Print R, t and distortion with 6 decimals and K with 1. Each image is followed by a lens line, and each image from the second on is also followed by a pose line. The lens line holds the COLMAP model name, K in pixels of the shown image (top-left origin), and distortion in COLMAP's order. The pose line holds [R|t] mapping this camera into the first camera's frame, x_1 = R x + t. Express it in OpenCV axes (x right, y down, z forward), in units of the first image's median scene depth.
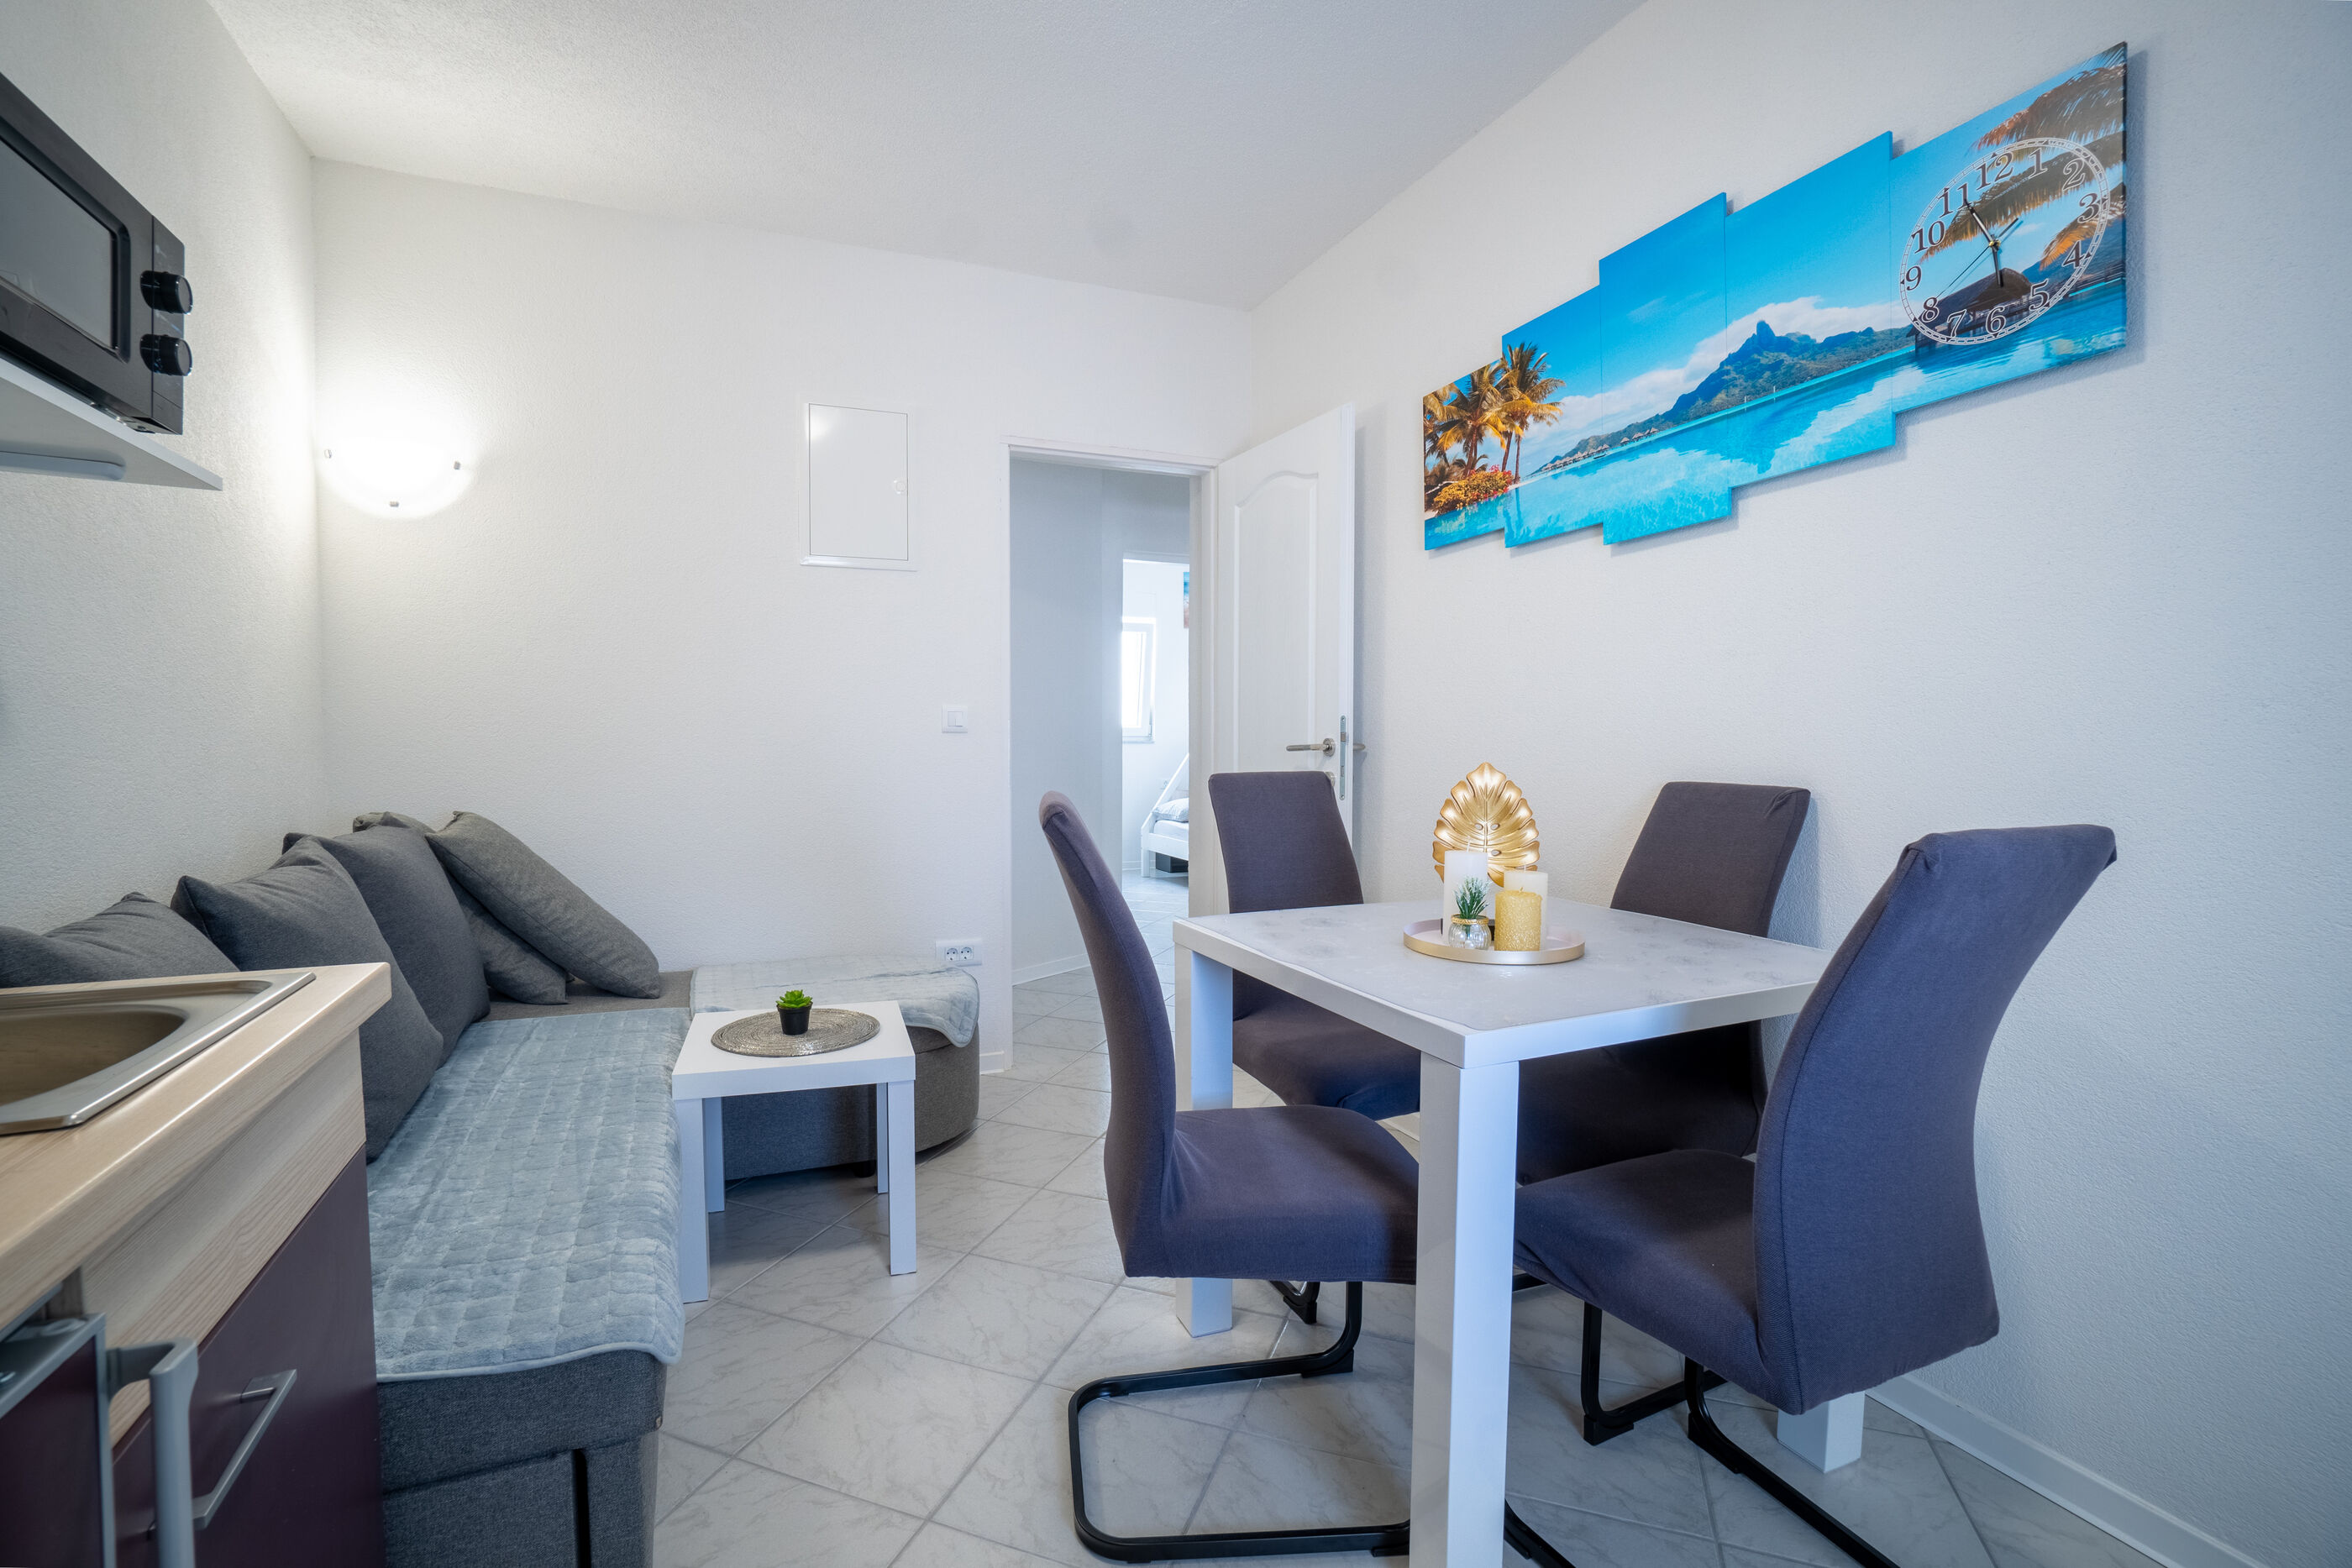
lens RADIAL K [[1040.3, 0, 1136.4], [0, 1040.3, 774.4], [0, 0, 1]] dist [-0.021680, 0.000381]
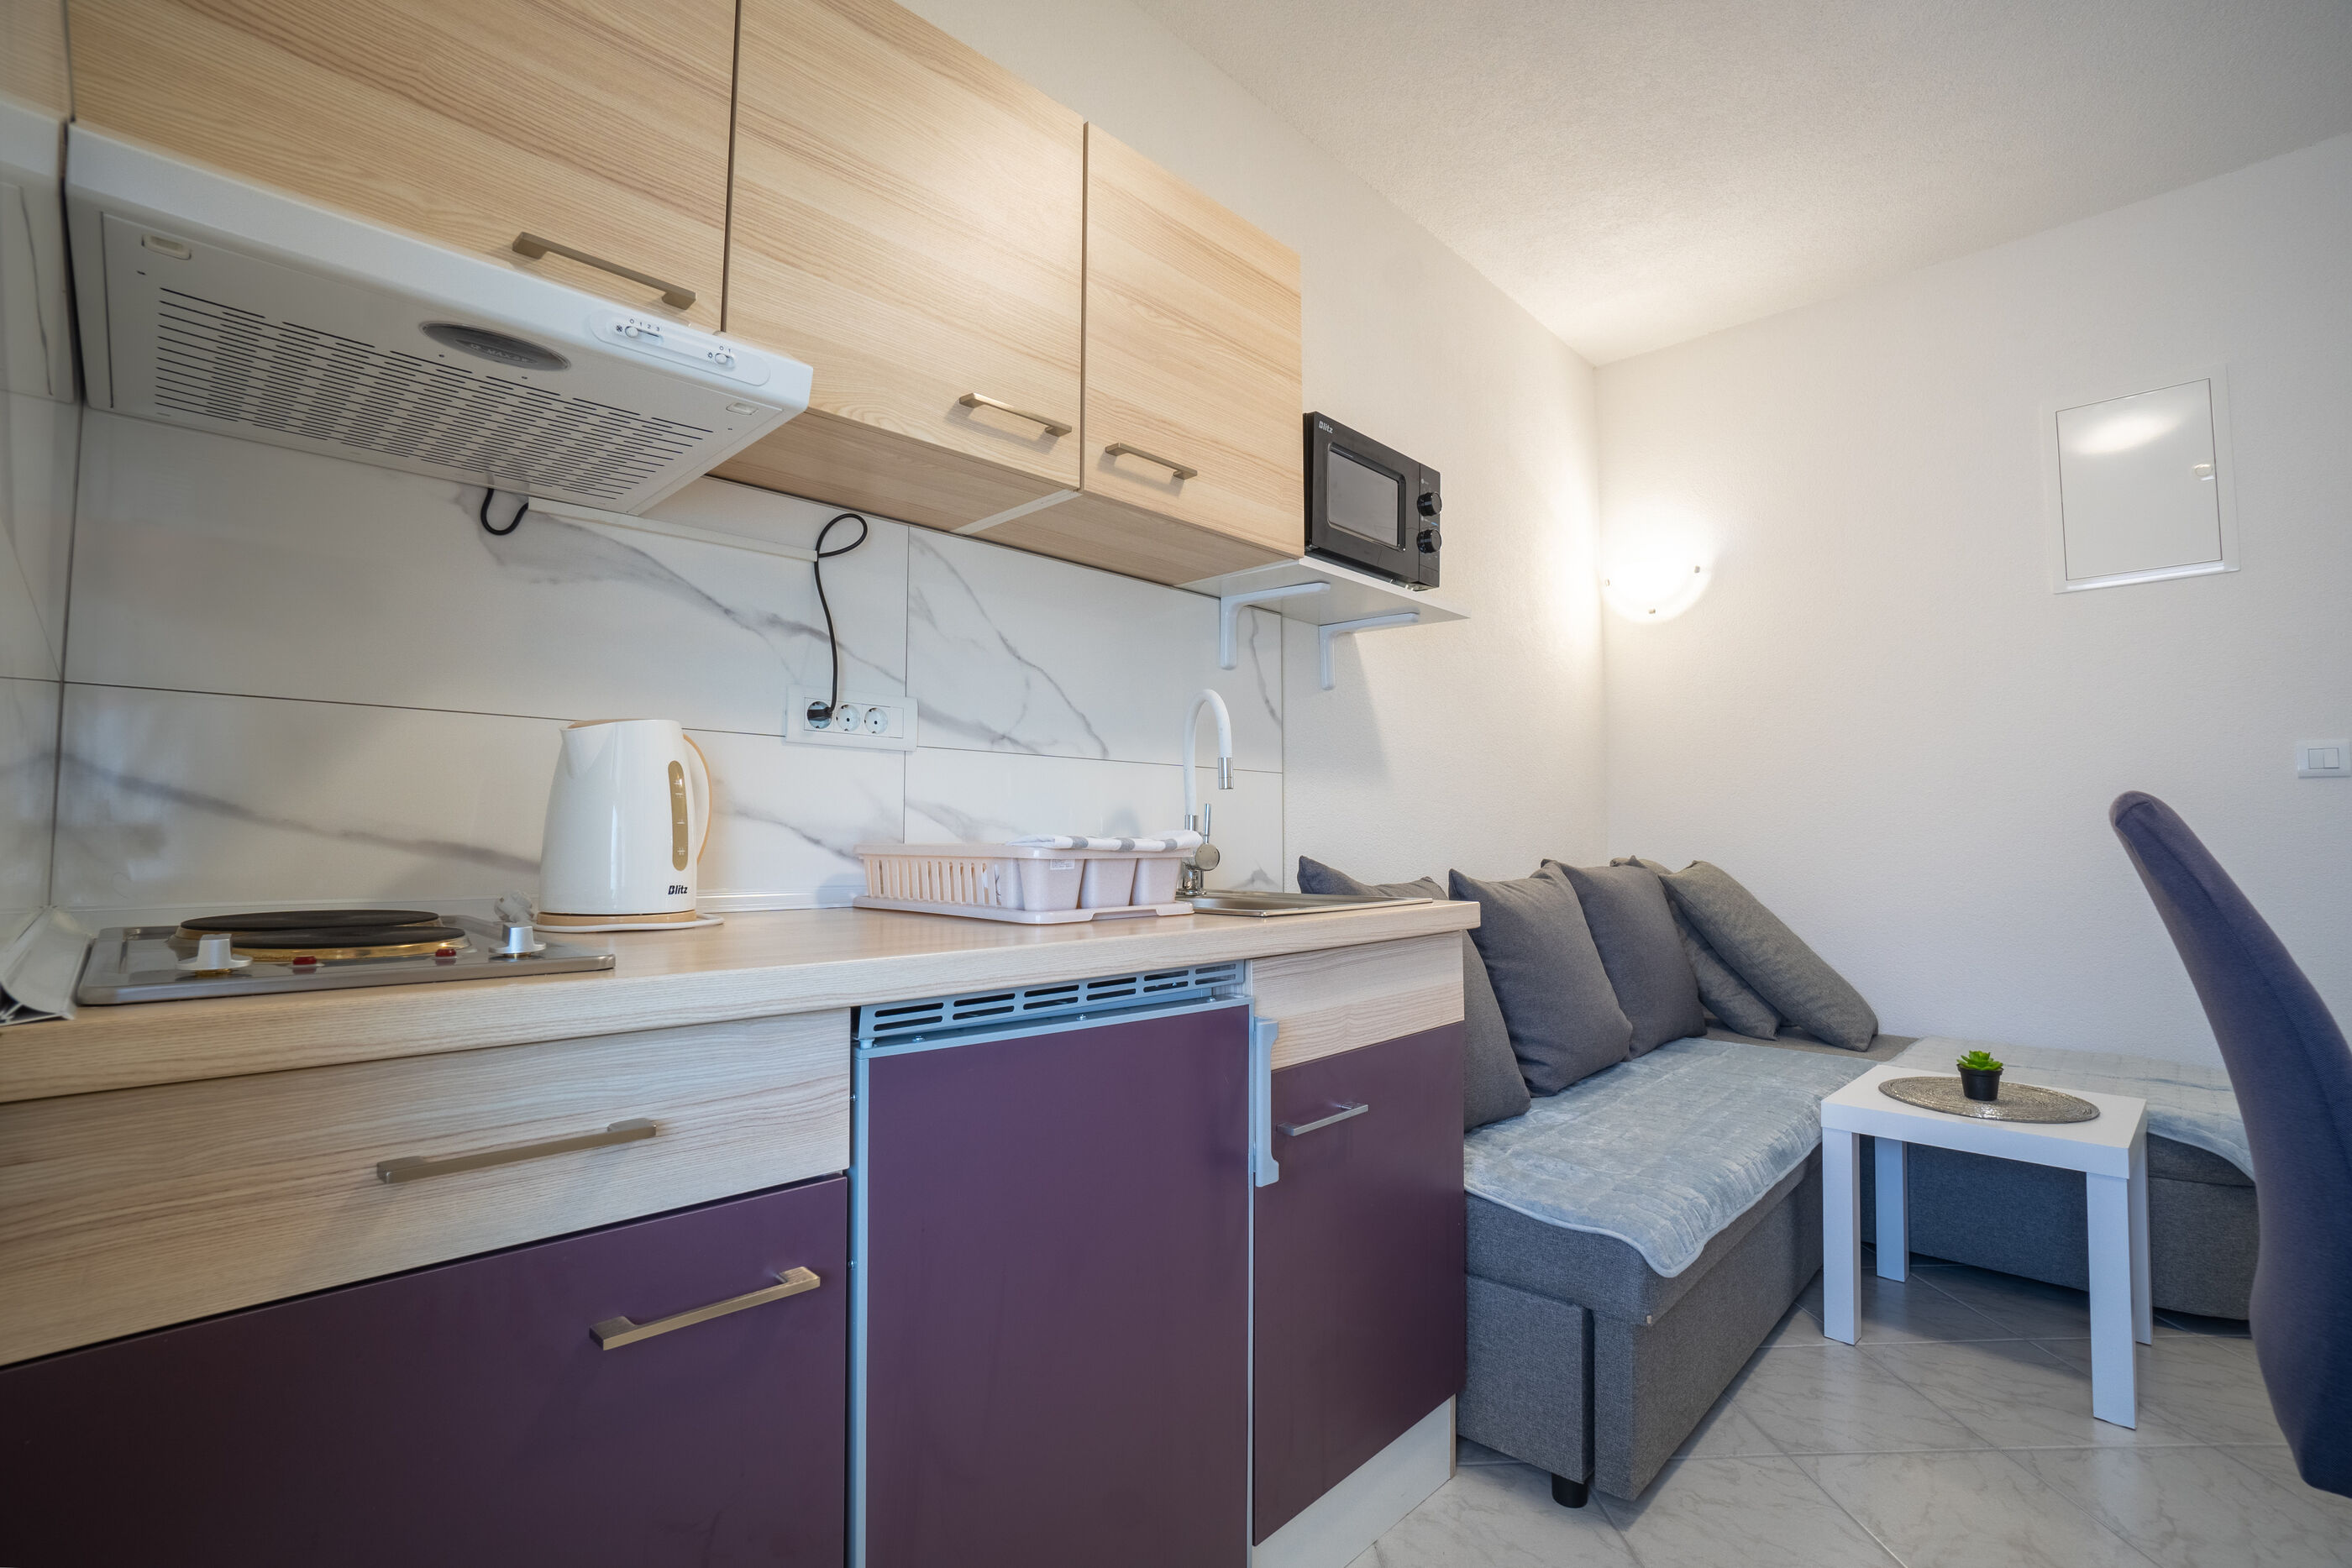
lens RADIAL K [[1040.3, 0, 1136.4], [0, 1040.3, 774.4], [0, 0, 1]] dist [-0.021680, 0.000381]
pose [[0.348923, -0.063883, -0.934971, 0.313958], [-0.040678, 0.995701, -0.083213, 0.089332], [0.936268, 0.067067, 0.344825, 0.003764]]
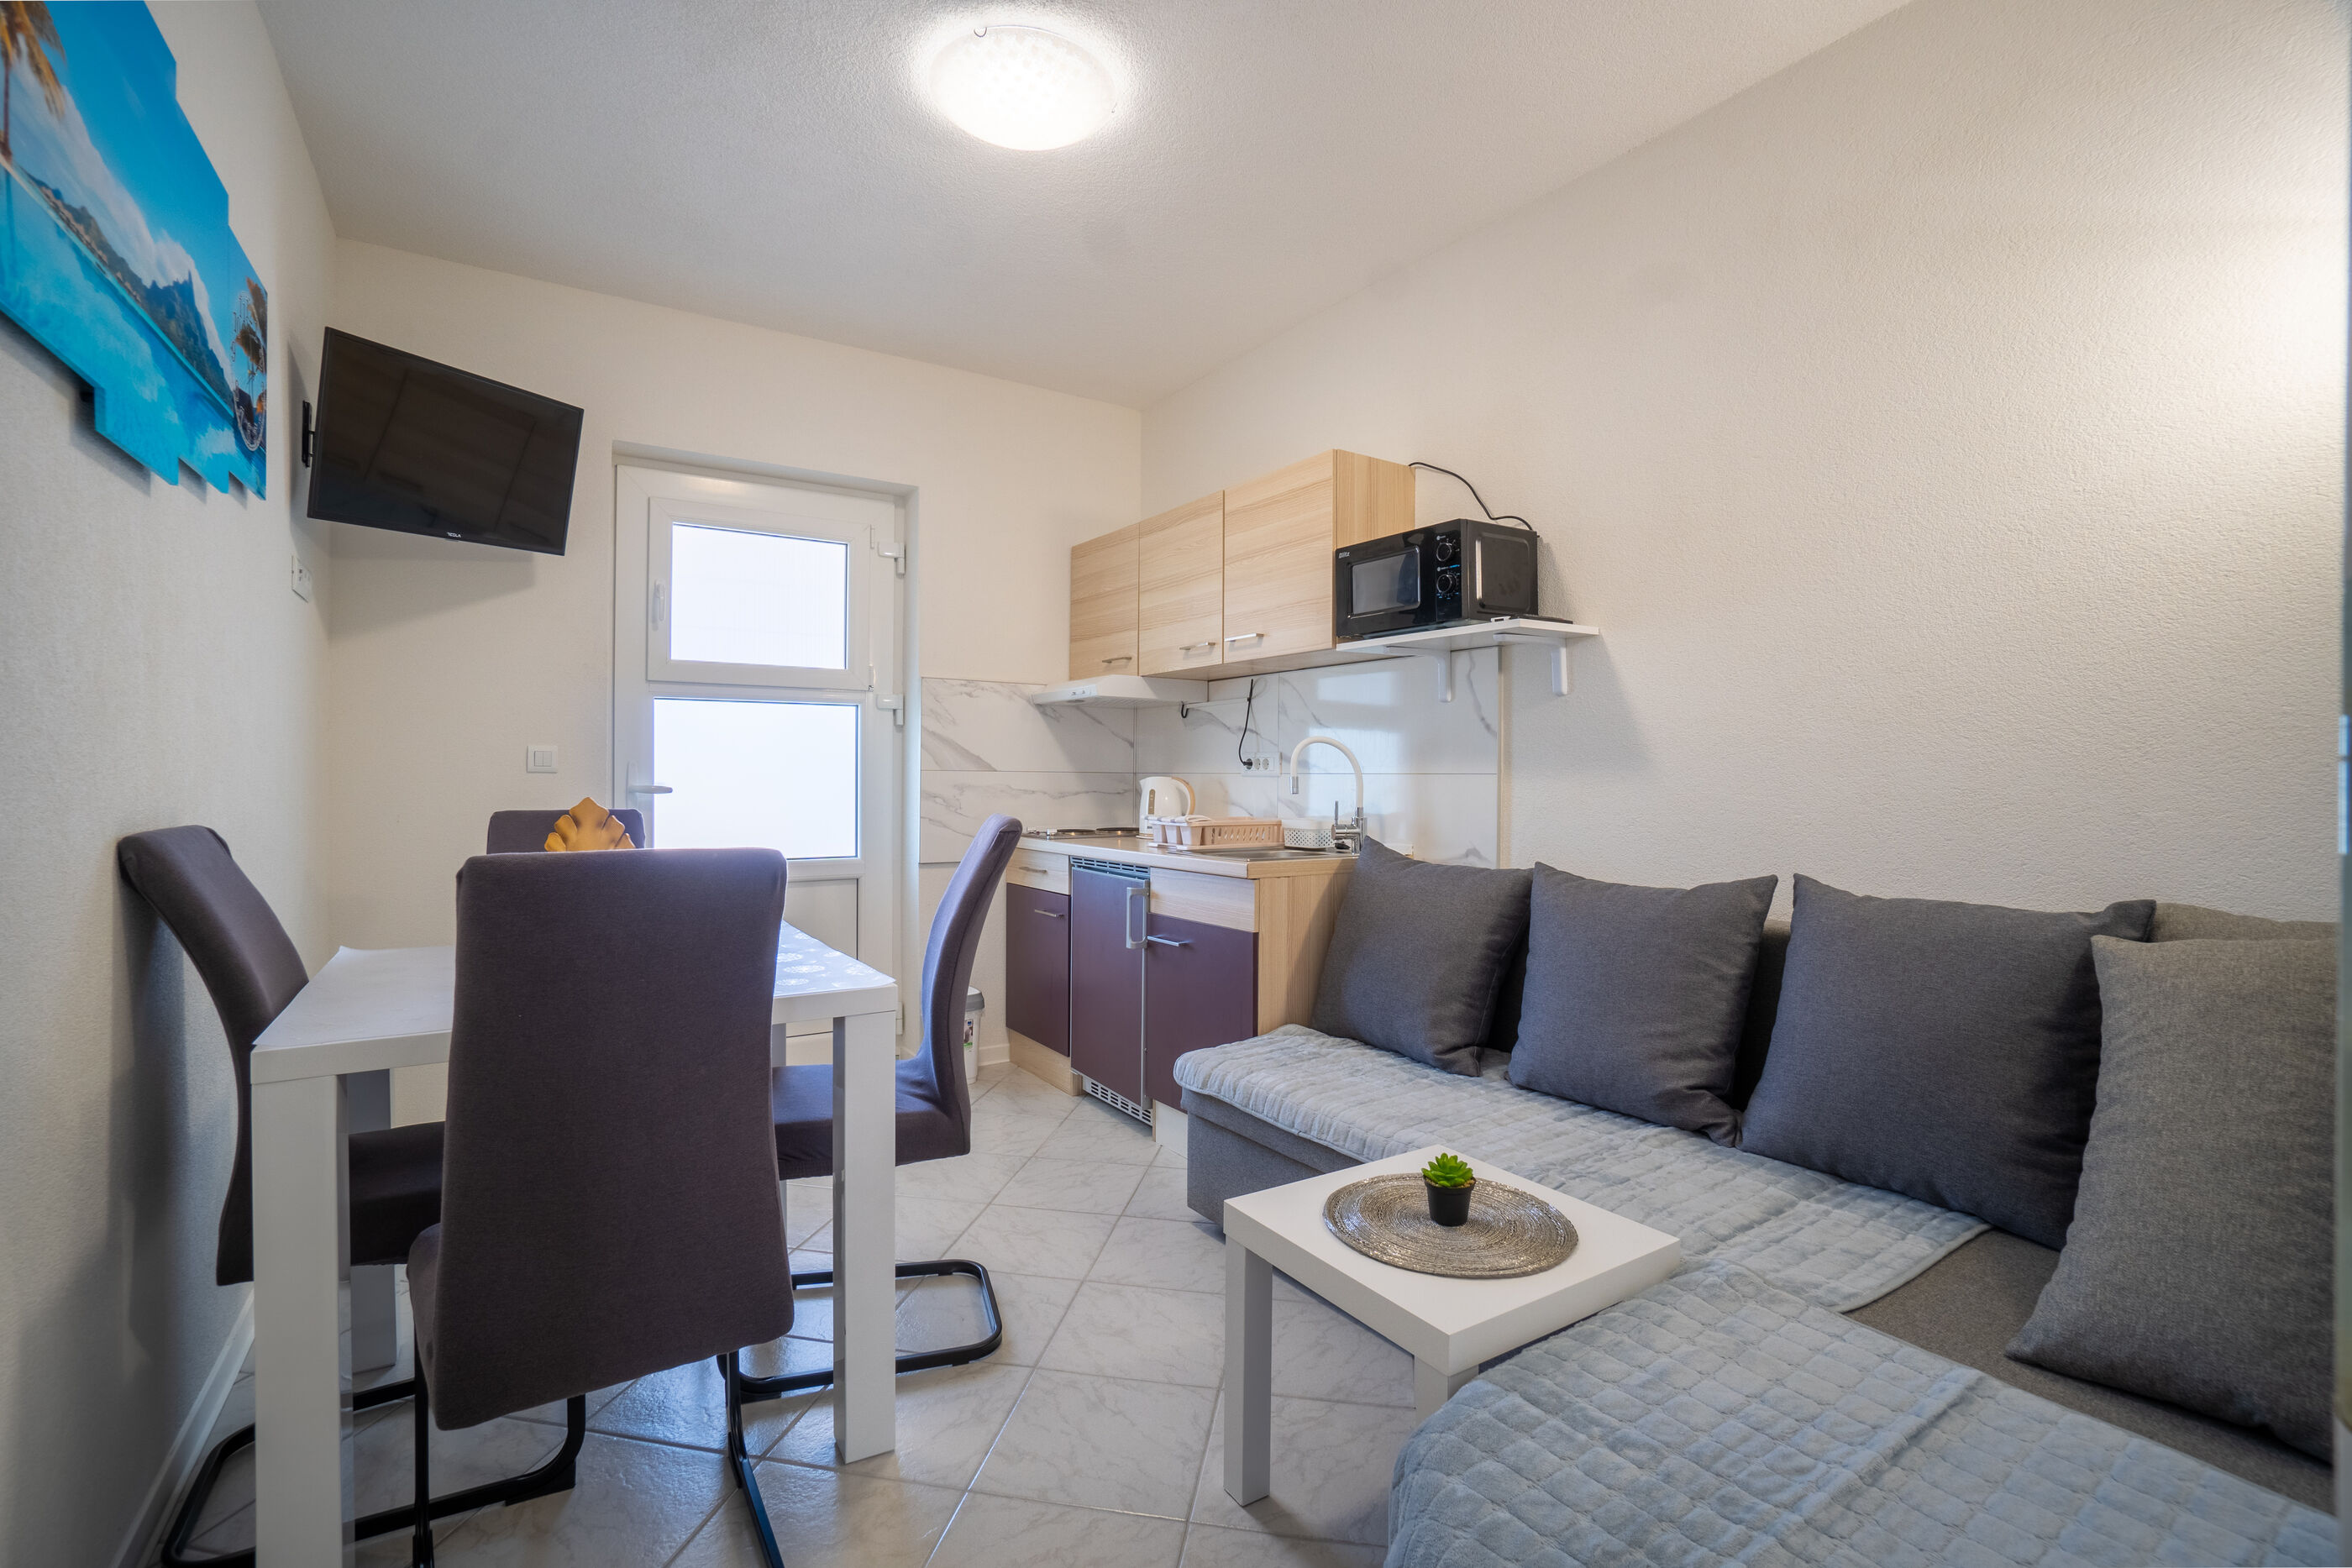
lens RADIAL K [[1040.3, 0, 1136.4], [0, 1040.3, 774.4], [0, 0, 1]] dist [-0.021680, 0.000381]
pose [[-0.990242, -0.006802, -0.139189, -0.049753], [-0.013110, 0.998926, 0.044450, -0.088814], [0.138737, 0.045841, -0.989268, 2.086218]]
